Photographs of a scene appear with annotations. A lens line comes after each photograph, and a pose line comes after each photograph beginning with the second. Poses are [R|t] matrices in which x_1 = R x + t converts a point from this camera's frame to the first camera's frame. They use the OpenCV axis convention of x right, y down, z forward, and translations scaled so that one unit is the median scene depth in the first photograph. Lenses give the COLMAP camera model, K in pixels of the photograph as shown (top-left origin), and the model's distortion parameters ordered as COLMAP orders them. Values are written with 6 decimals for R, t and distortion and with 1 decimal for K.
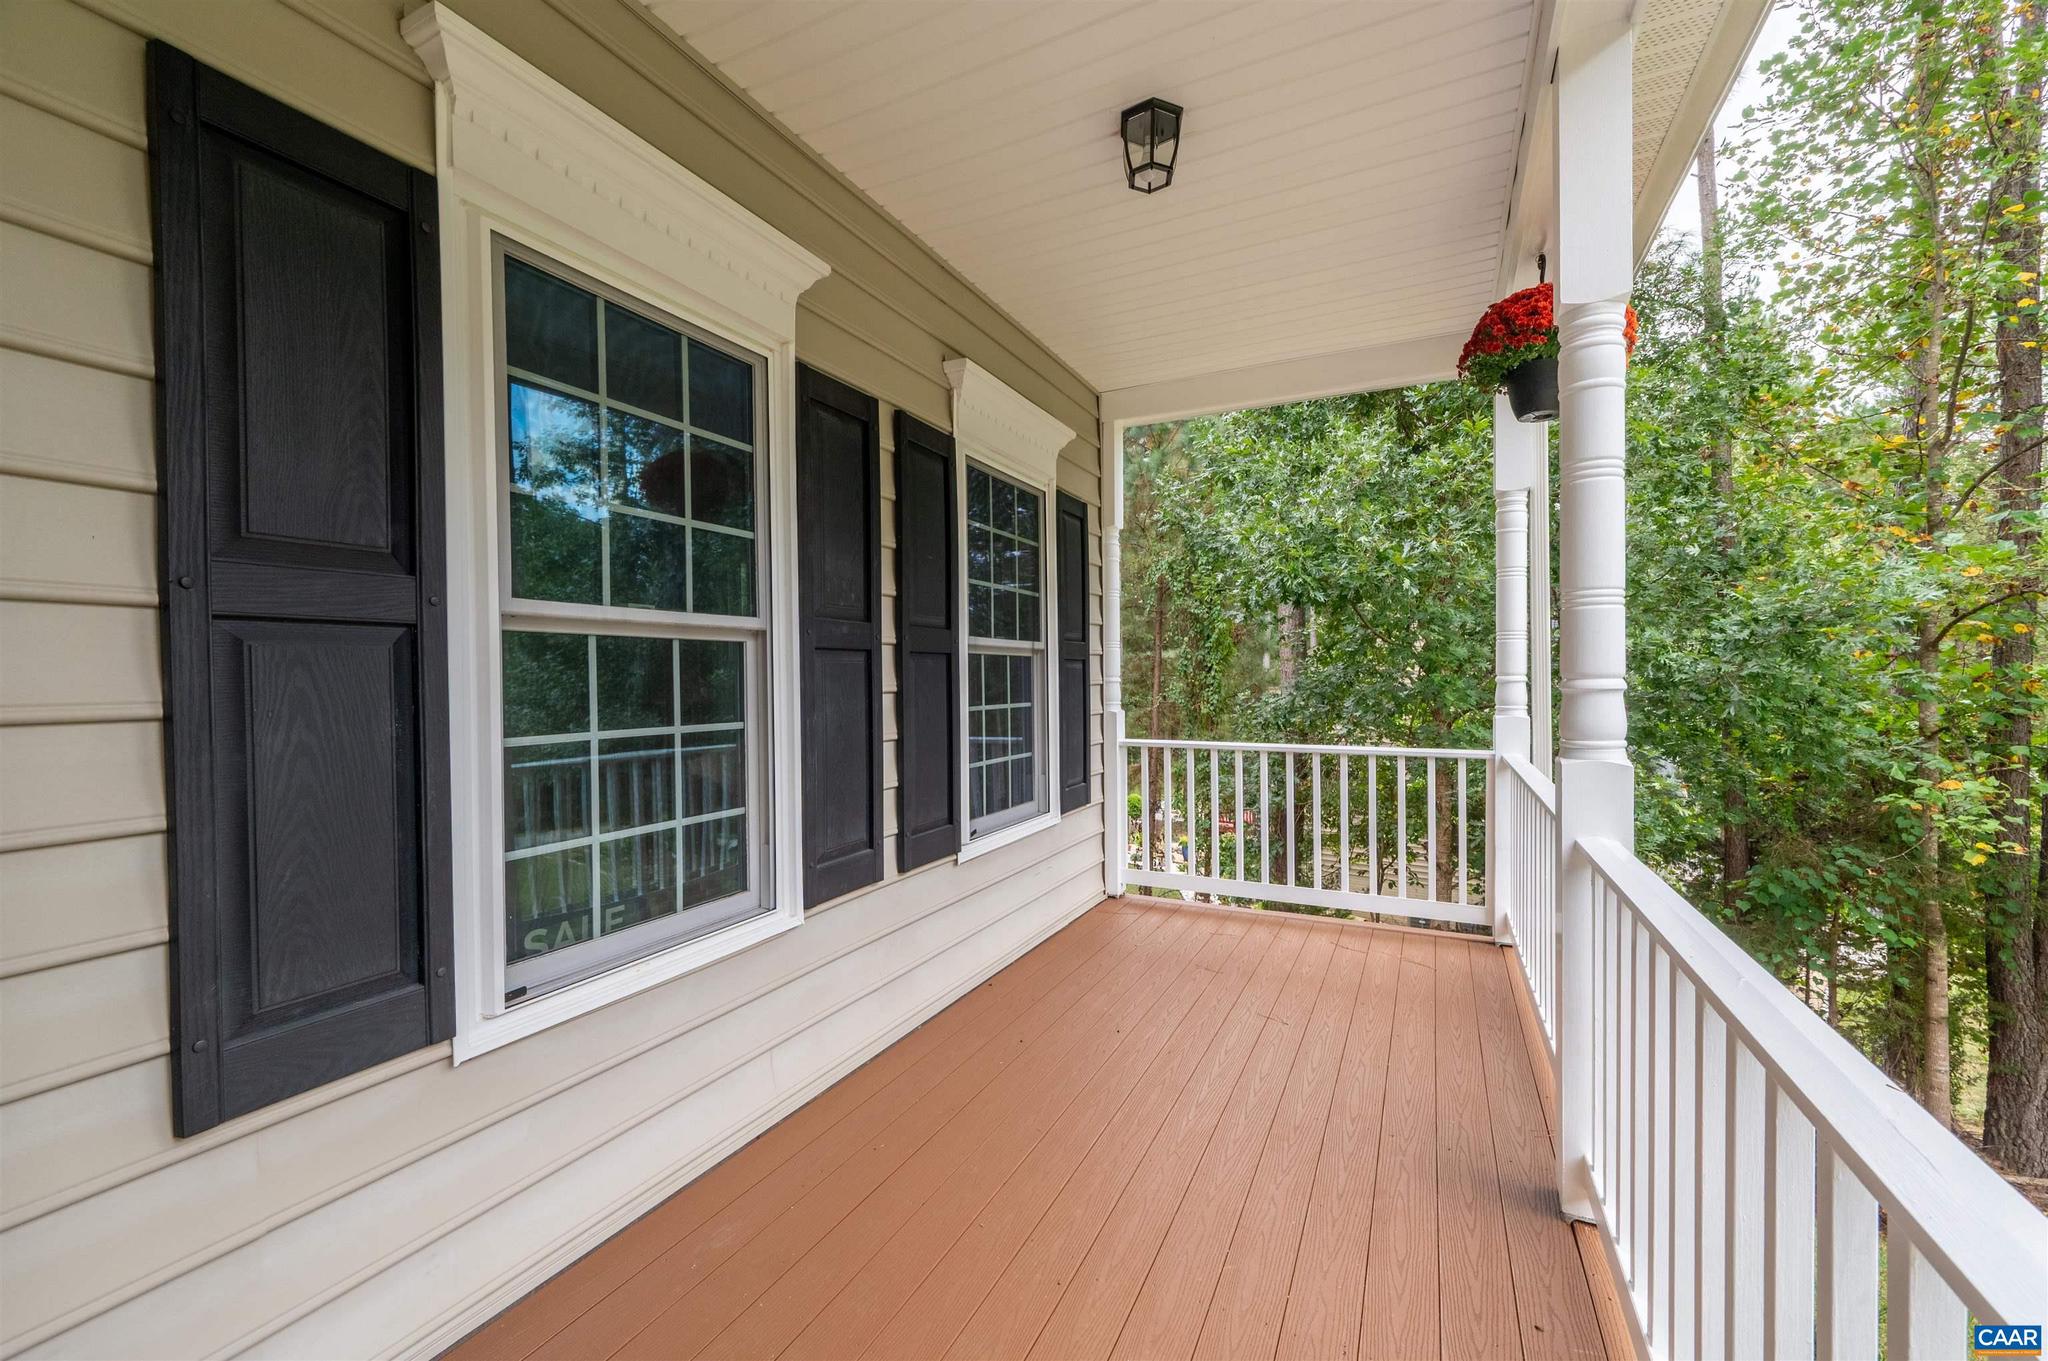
lens RADIAL K [[811.5, 0, 1024.6], [0, 811.5, 693.0], [0, 0, 1]] dist [0.000511, -0.000055]
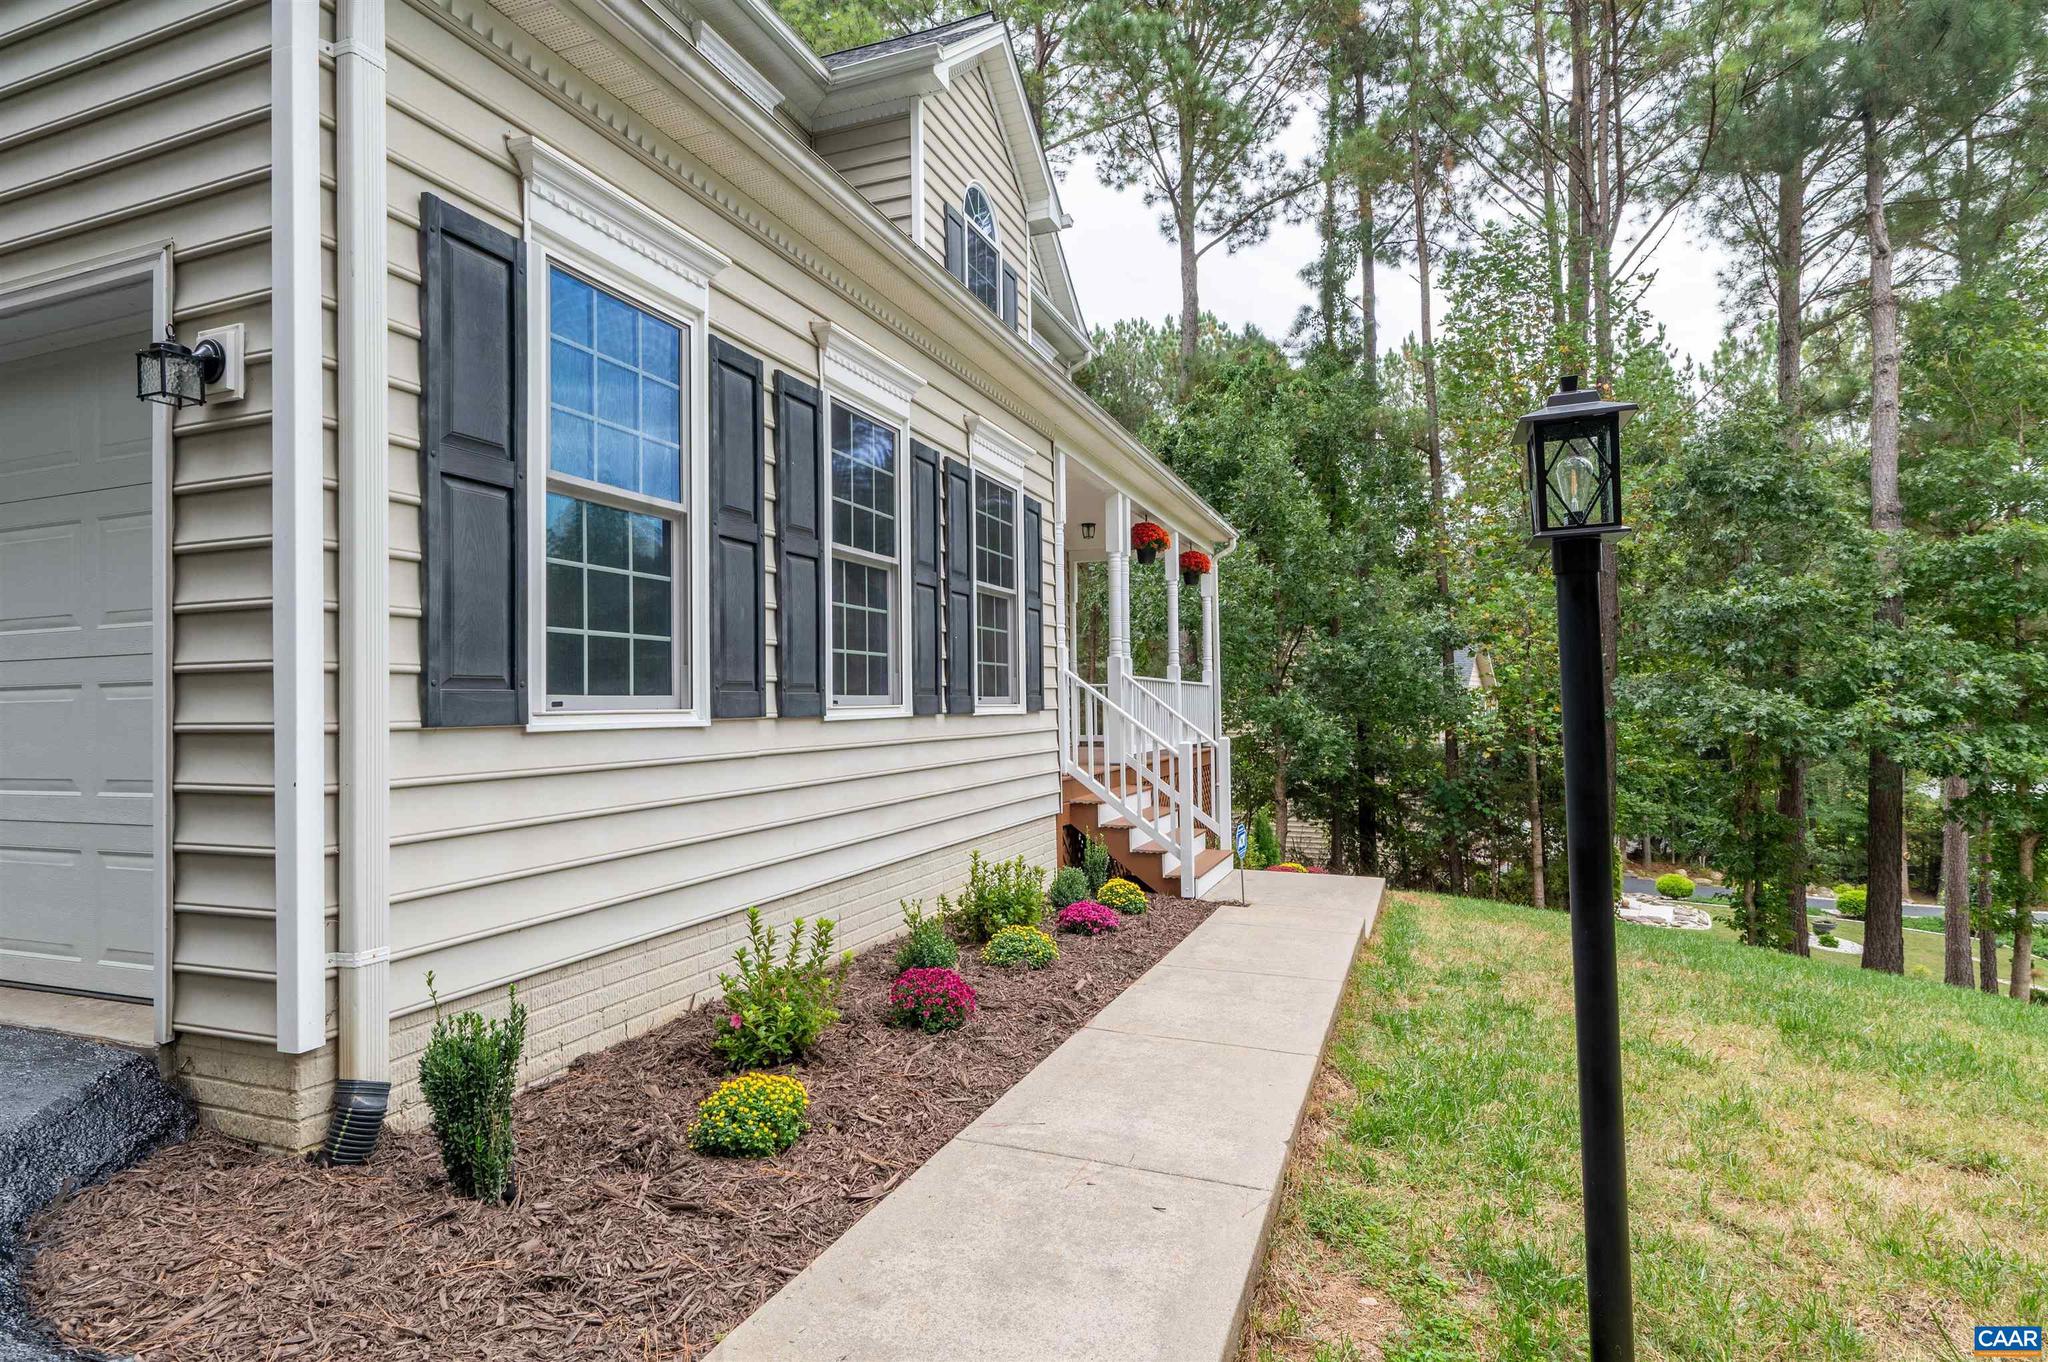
lens RADIAL K [[1076.2, 0, 1022.8], [0, 1076.2, 679.5], [0, 0, 1]] dist [-0.000607, -0.000565]
pose [[0.994558, 0.000503, 0.104185, 0.056846], [0.002993, 0.999438, -0.033393, 0.228348], [-0.104144, 0.033524, 0.993997, -0.752652]]
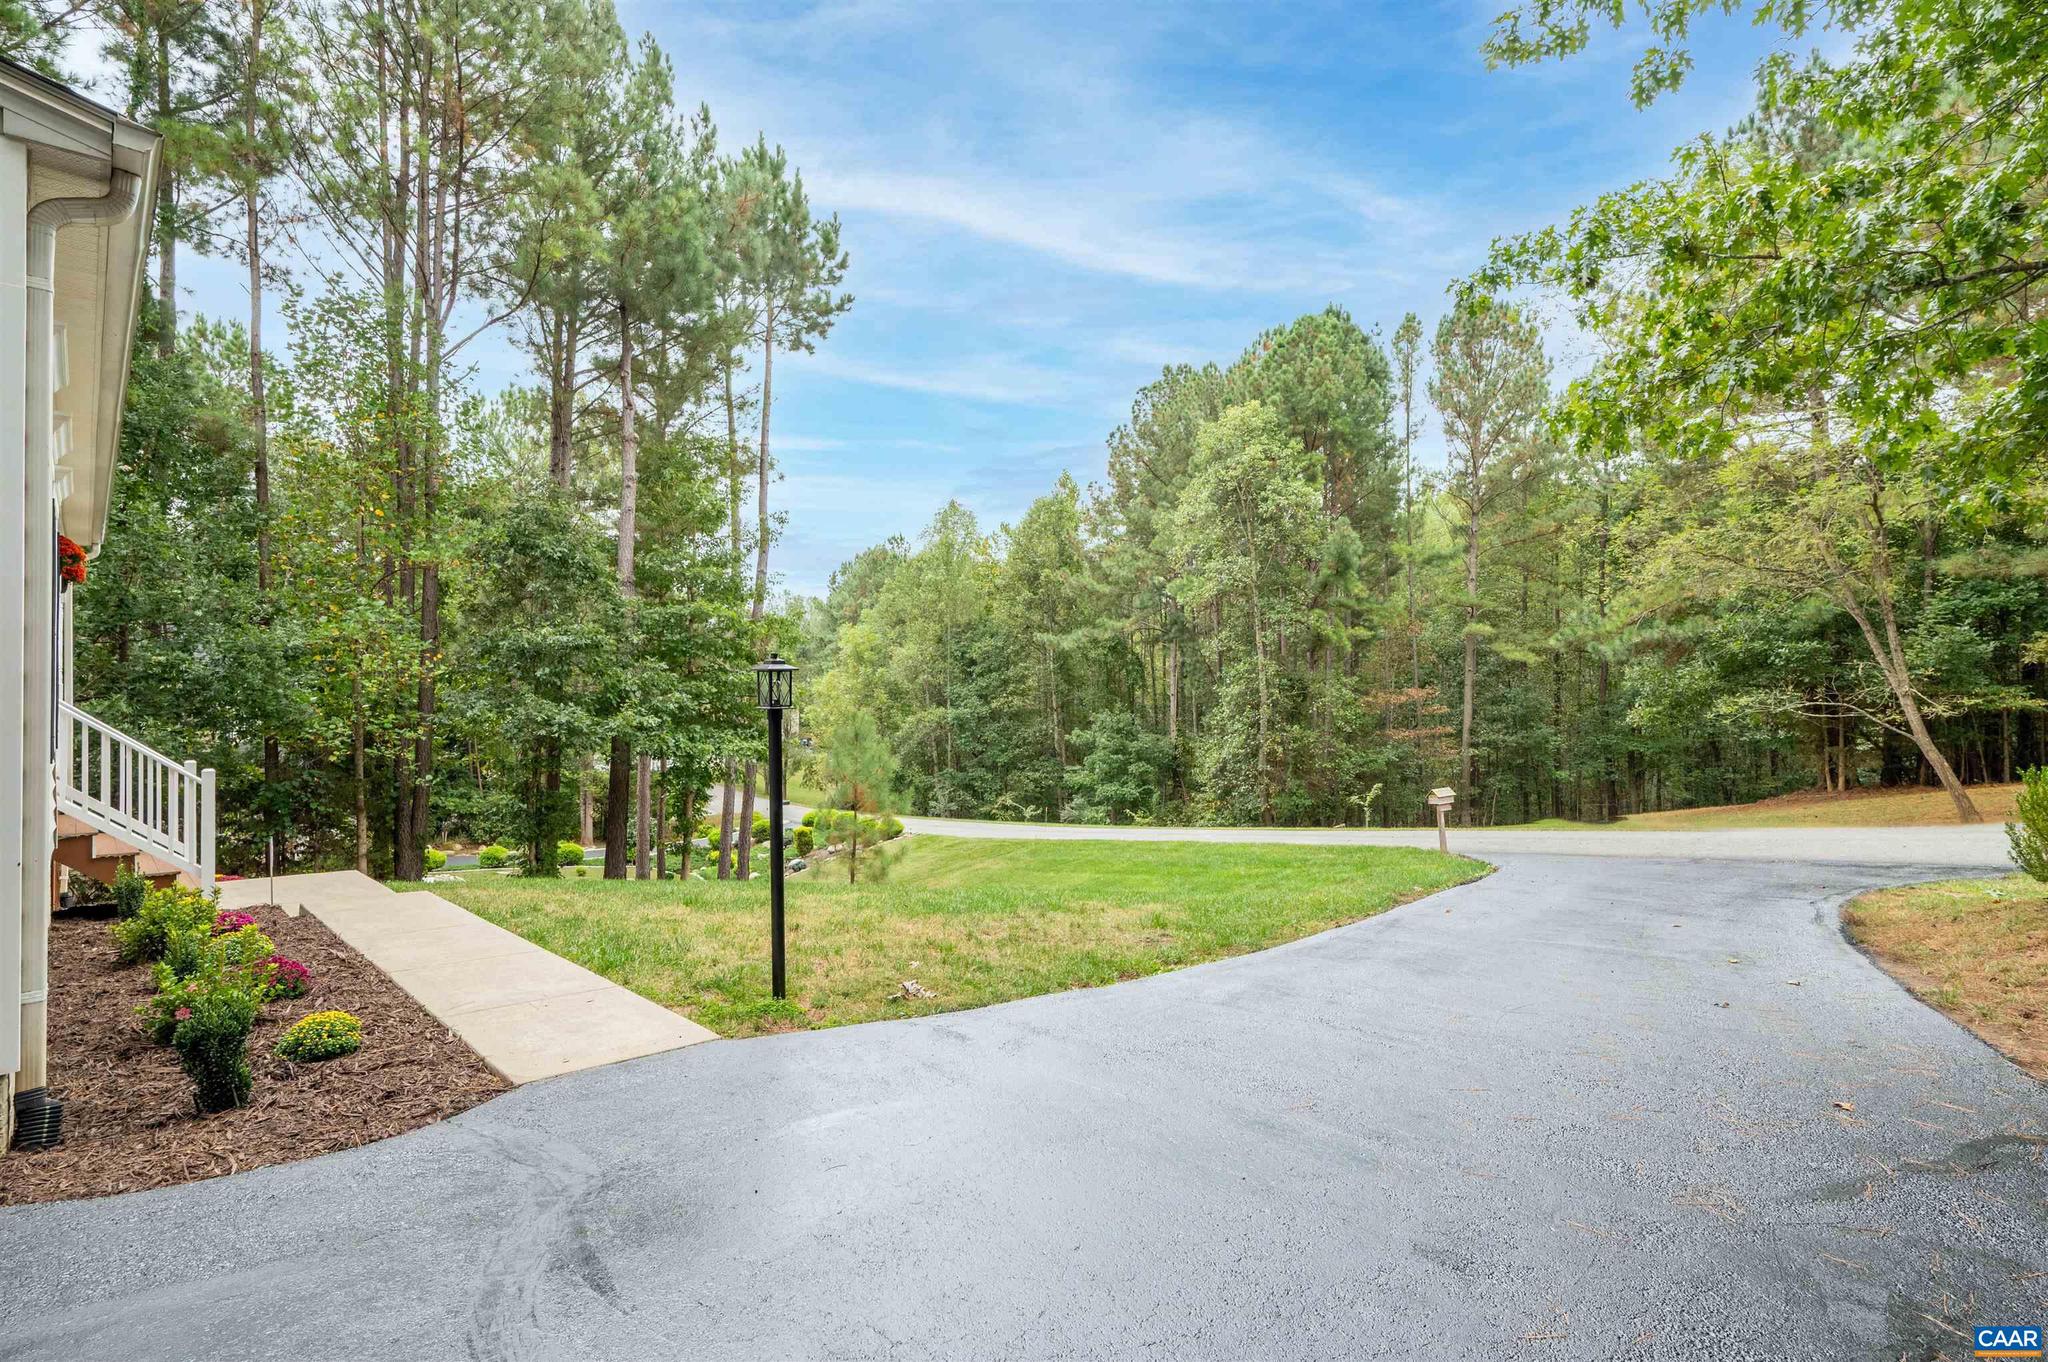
lens RADIAL K [[999.1, 0, 1019.5], [0, 999.1, 687.3], [0, 0, 1]] dist [-0.000876, 0.000385]
pose [[0.343027, 0.013695, 0.939226, -1.231519], [0.000242, 0.999892, -0.014668, 0.094473], [-0.939325, 0.005259, 0.342987, -1.222436]]
